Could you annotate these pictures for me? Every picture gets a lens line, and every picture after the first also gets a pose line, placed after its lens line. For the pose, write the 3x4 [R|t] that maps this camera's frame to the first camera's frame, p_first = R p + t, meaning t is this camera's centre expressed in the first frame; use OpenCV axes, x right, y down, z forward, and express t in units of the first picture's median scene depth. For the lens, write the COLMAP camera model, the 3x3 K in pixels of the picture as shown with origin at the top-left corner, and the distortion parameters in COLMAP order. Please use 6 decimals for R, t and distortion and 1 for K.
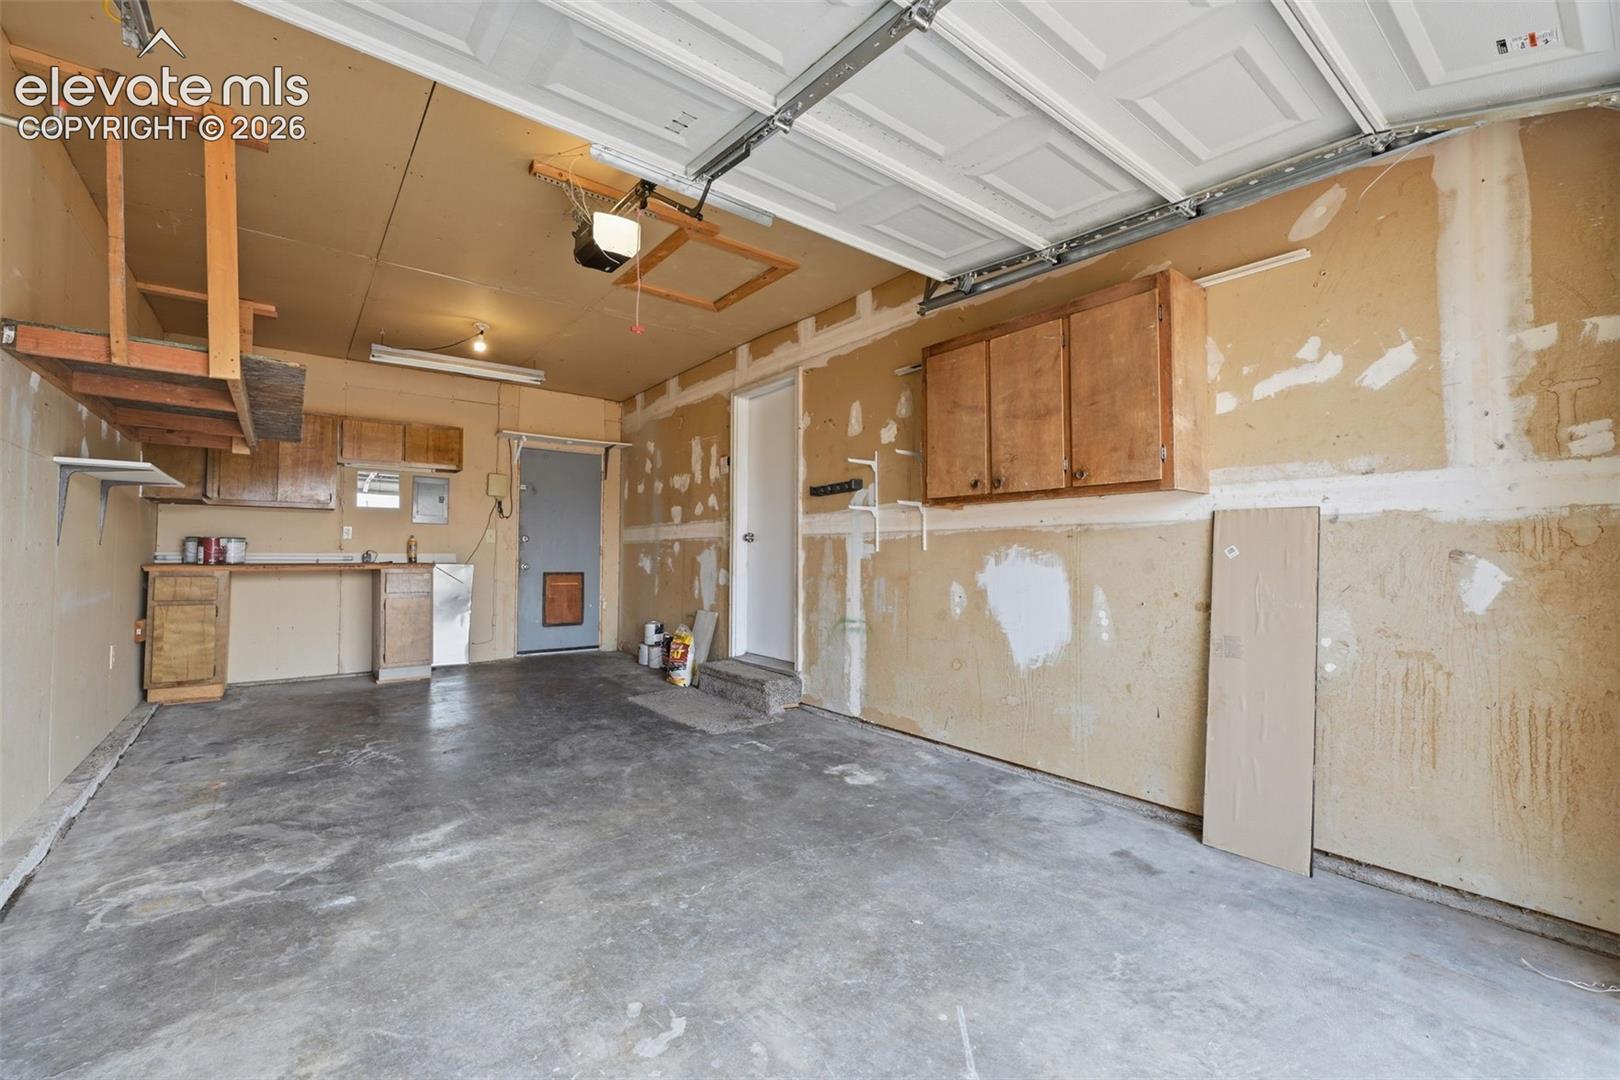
lens RADIAL K [[692.0, 0, 801.1], [0, 692.0, 532.0], [0, 0, 1]] dist [-0.000909, 0.000027]
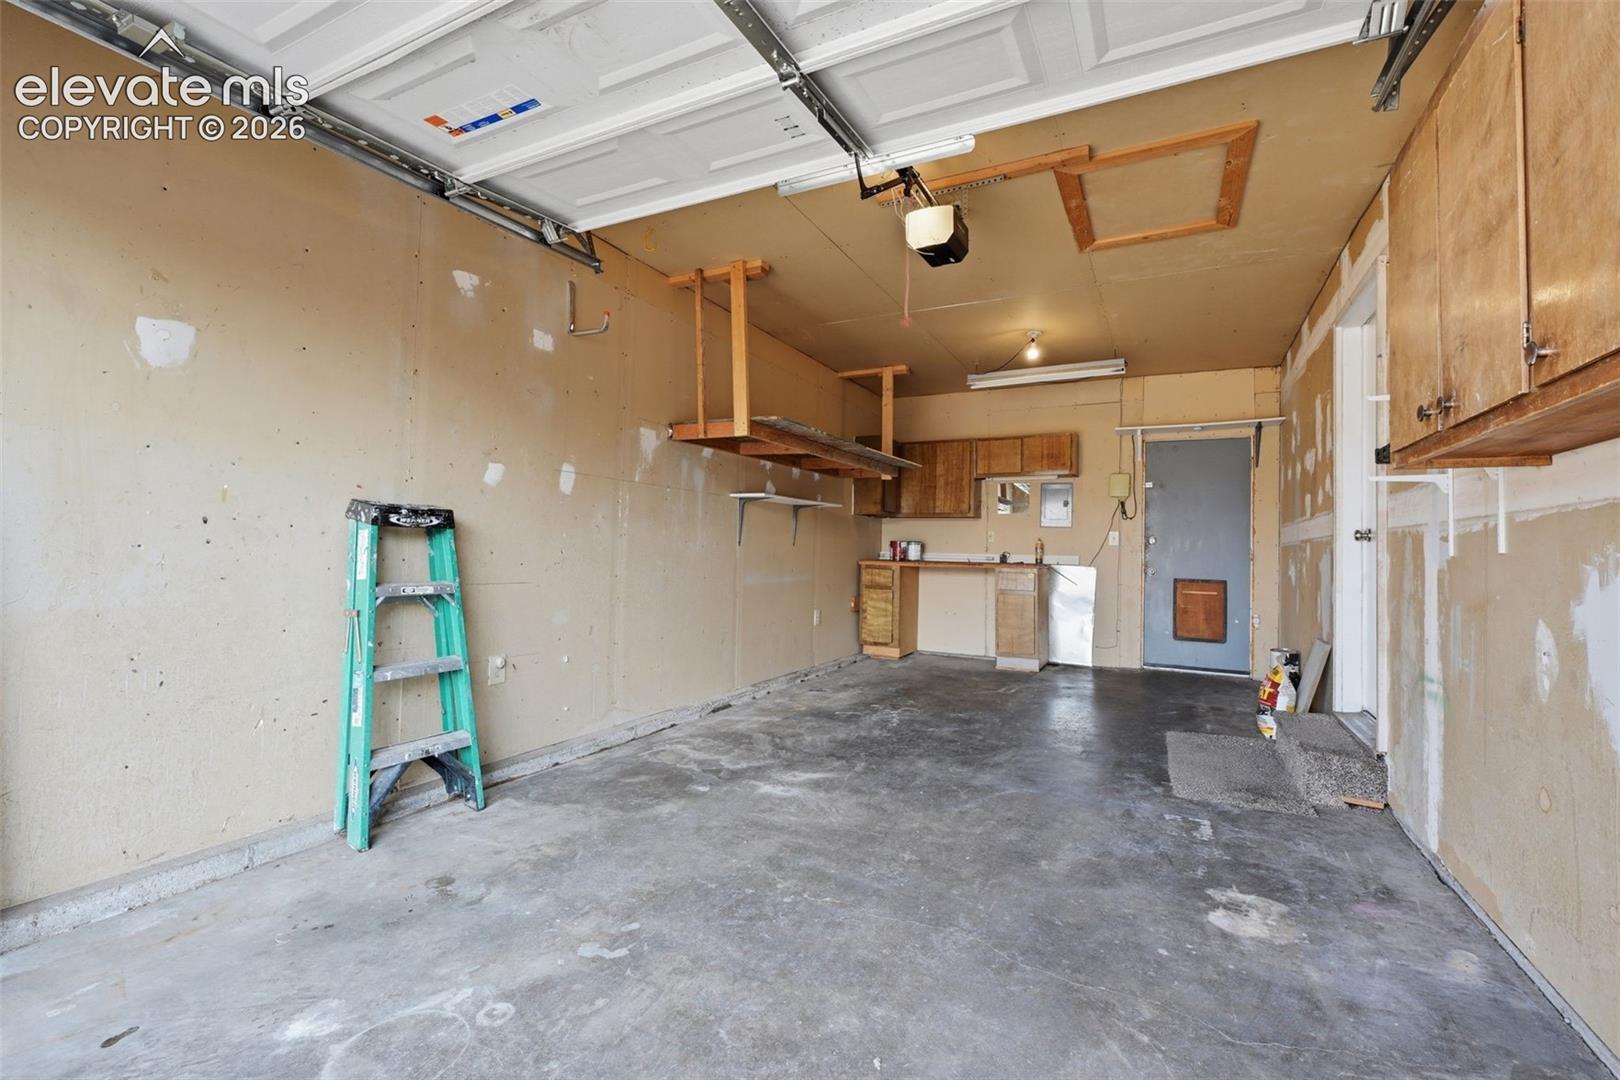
lens RADIAL K [[692.0, 0, 801.1], [0, 692.0, 532.0], [0, 0, 1]] dist [-0.000909, 0.000027]
pose [[0.404784, -0.020430, -0.914184, 0.487845], [0.012025, 0.999783, -0.017018, 0.015219], [0.914333, -0.004104, 0.404942, 0.389456]]
